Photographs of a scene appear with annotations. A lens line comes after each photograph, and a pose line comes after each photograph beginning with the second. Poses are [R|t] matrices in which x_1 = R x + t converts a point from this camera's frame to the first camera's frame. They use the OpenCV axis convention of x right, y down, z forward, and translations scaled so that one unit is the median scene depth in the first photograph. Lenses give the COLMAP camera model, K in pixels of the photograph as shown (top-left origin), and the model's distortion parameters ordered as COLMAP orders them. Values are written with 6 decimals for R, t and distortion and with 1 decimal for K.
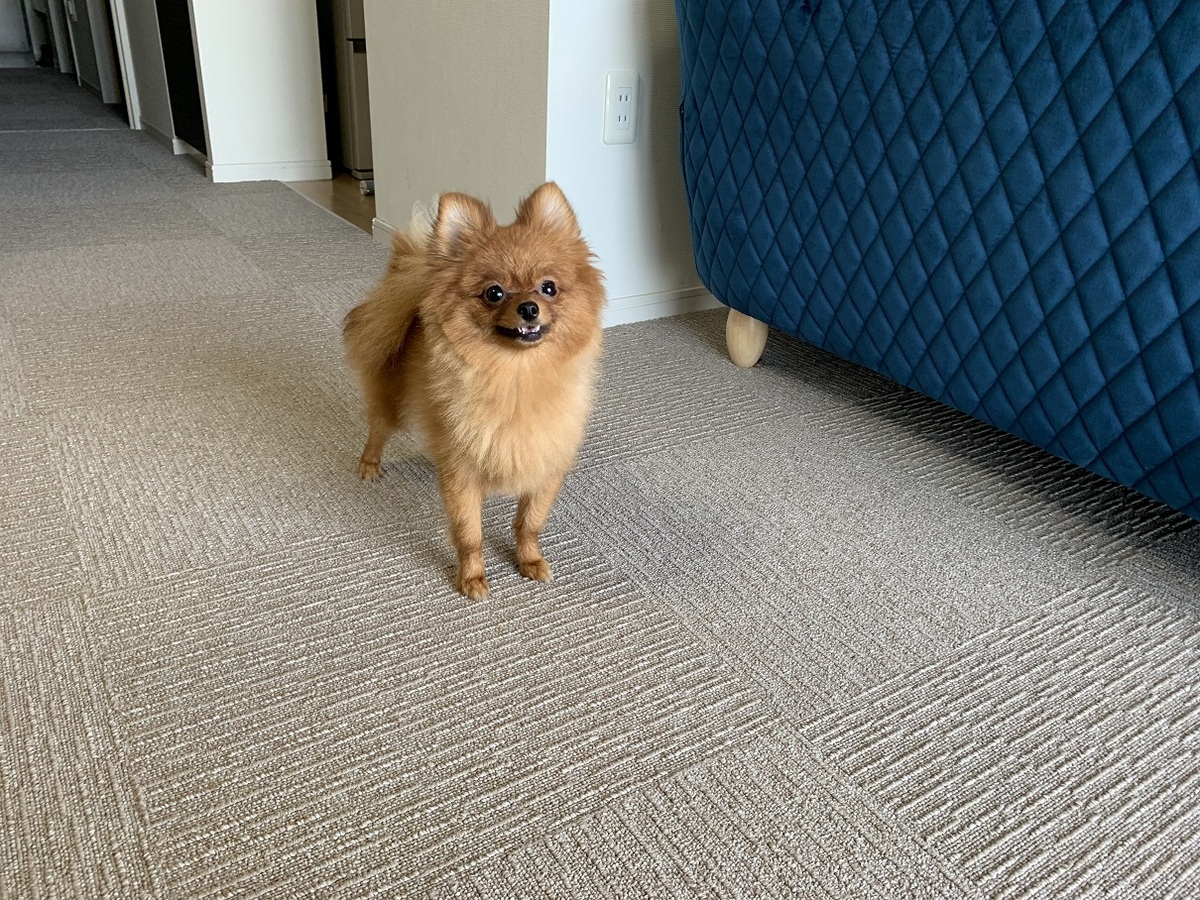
lens RADIAL K [[937.0, 0, 600.0], [0, 937.0, 450.0], [0, 0, 1]] dist [-0.025648, 0.002225]
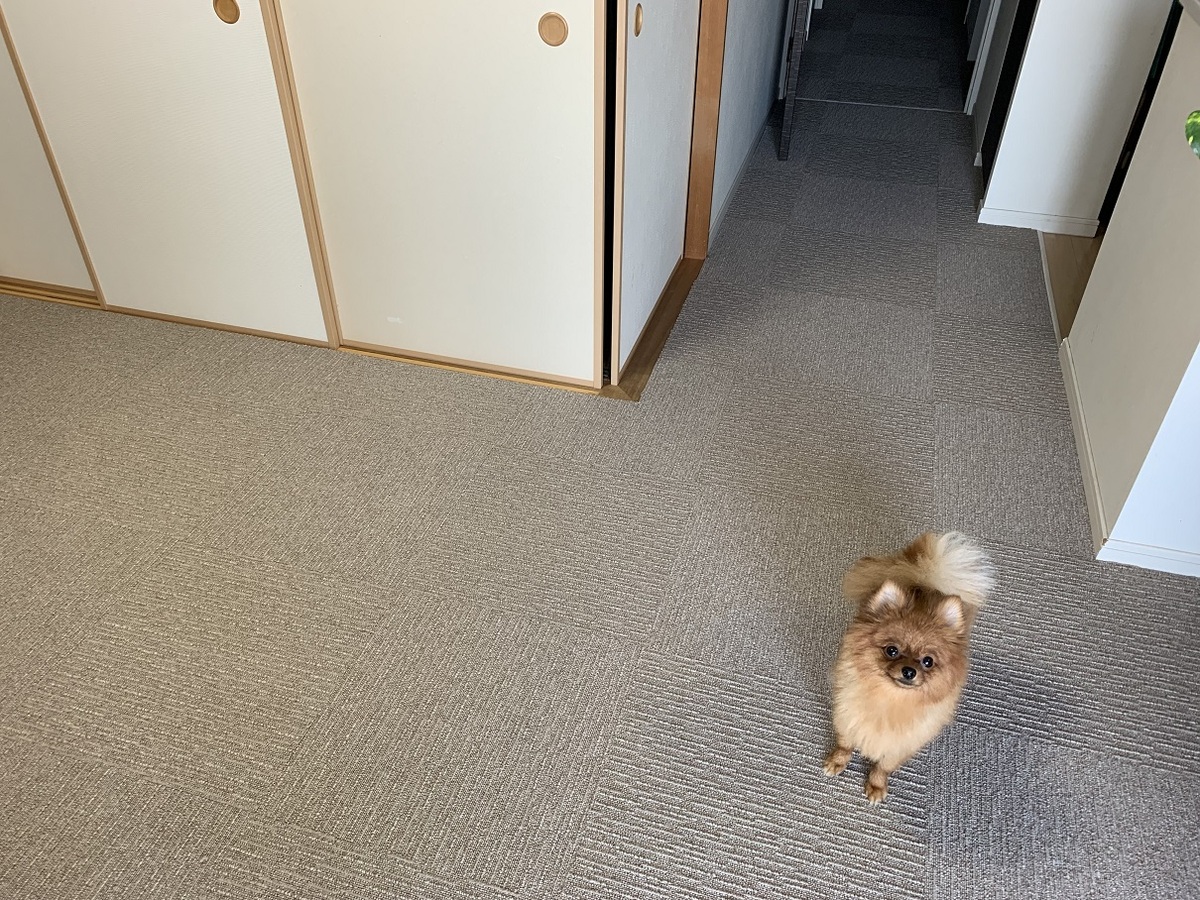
lens RADIAL K [[914.0, 0, 580.6], [0, 914.0, 447.6], [0, 0, 1]] dist [0.081043, -0.155562]
pose [[0.629989, 0.431798, -0.645495, 0.410138], [-0.309661, 0.901913, 0.301104, -0.786469], [0.712196, 0.010192, 0.701906, -0.411975]]
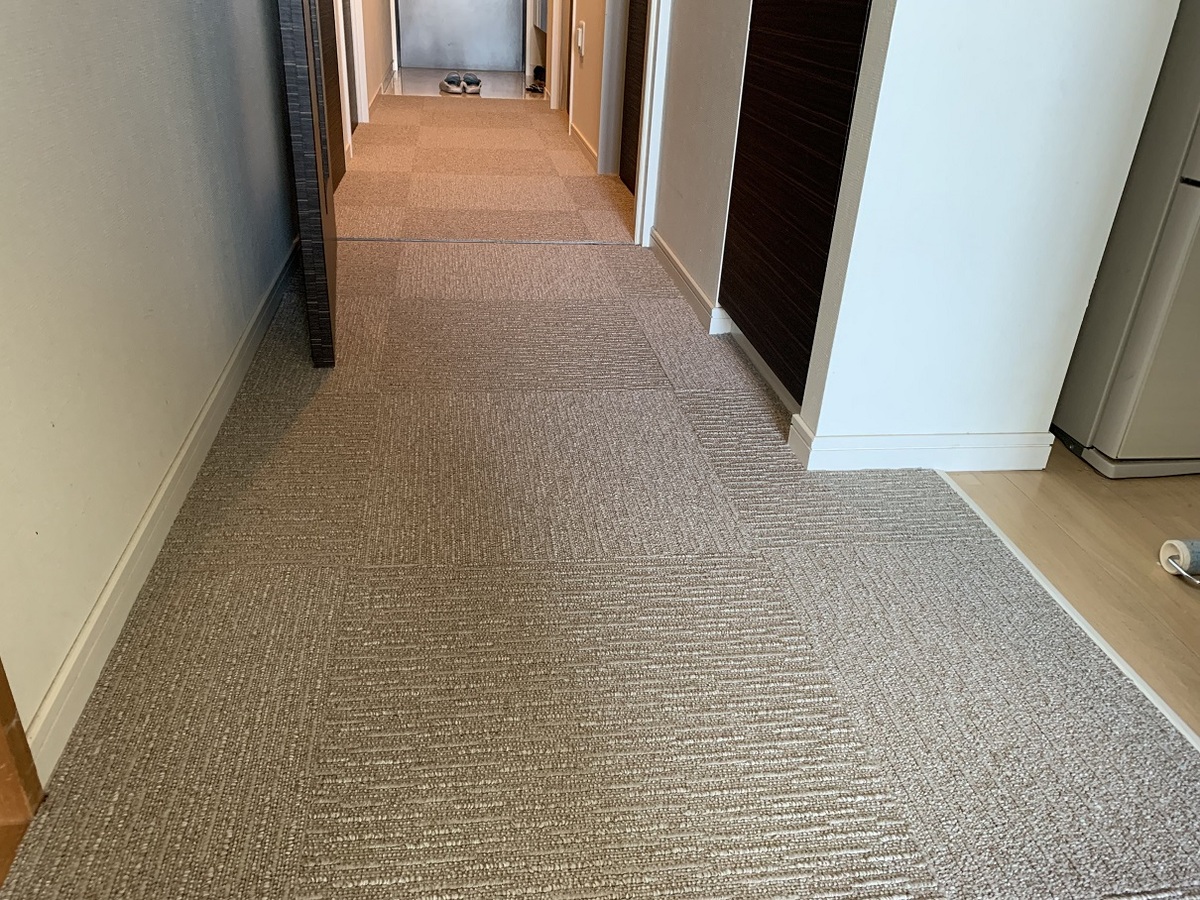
lens RADIAL K [[914.0, 0, 580.6], [0, 914.0, 447.6], [0, 0, 1]] dist [0.081043, -0.155562]
pose [[0.897656, 0.196588, -0.394418, -1.158759], [-0.194973, 0.979793, 0.044616, -1.018391], [0.395220, 0.036851, 0.917847, 1.819192]]
